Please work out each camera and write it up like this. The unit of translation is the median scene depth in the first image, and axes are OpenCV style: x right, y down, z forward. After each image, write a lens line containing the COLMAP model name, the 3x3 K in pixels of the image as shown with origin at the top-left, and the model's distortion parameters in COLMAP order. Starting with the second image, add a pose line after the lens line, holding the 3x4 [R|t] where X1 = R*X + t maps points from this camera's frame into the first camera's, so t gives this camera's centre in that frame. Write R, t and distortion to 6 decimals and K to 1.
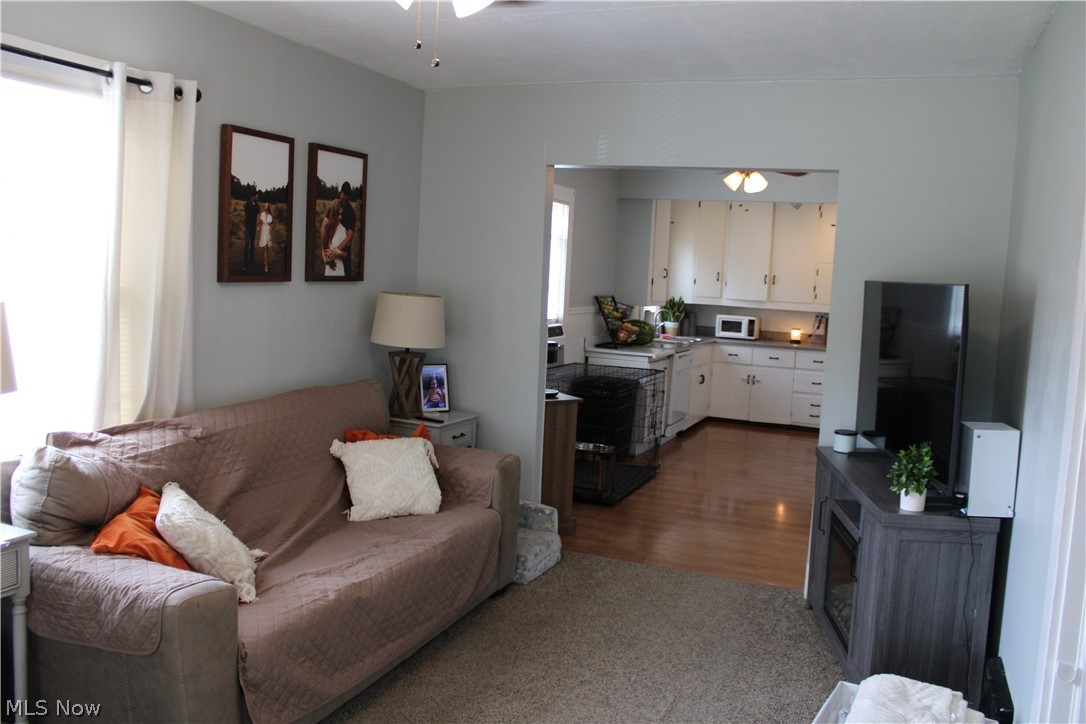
lens RADIAL K [[924.8, 0, 543.8], [0, 924.8, 355.7], [0, 0, 1]] dist [-0.126554, 0.070147]
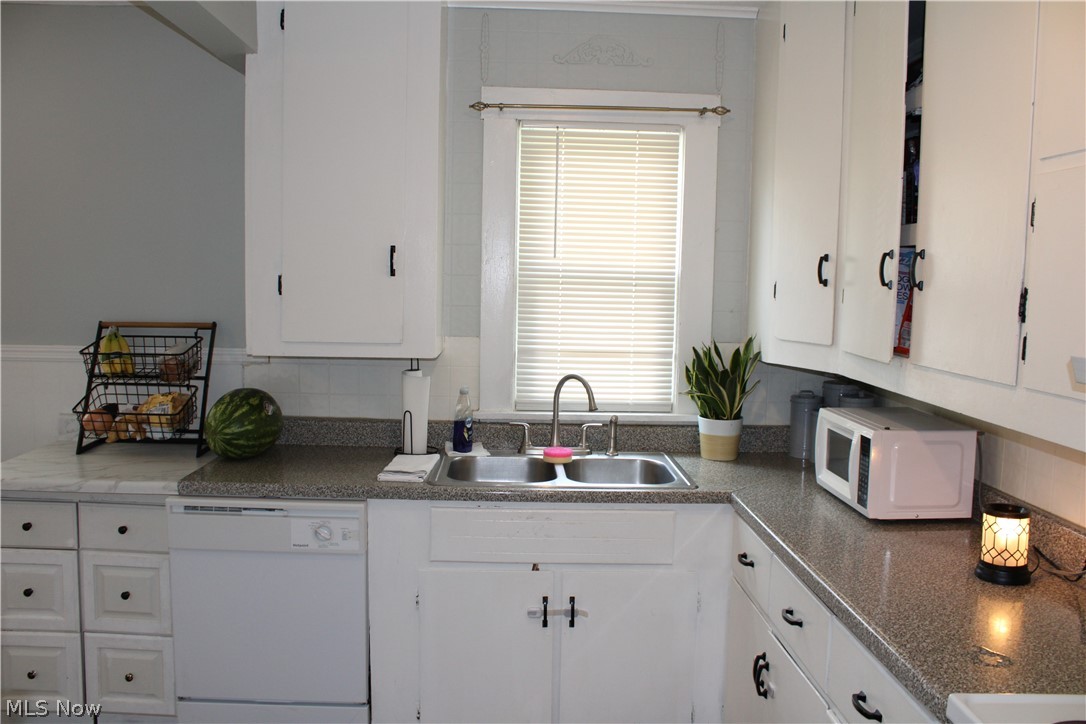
lens RADIAL K [[924.8, 0, 542.6], [0, 924.8, 362.6], [0, 0, 1]] dist [-0.126554, 0.070147]
pose [[0.400790, 0.045591, -0.915035, 0.410253], [-0.085831, 0.996237, 0.012043, -0.053926], [0.912141, 0.073711, 0.403195, 0.809945]]
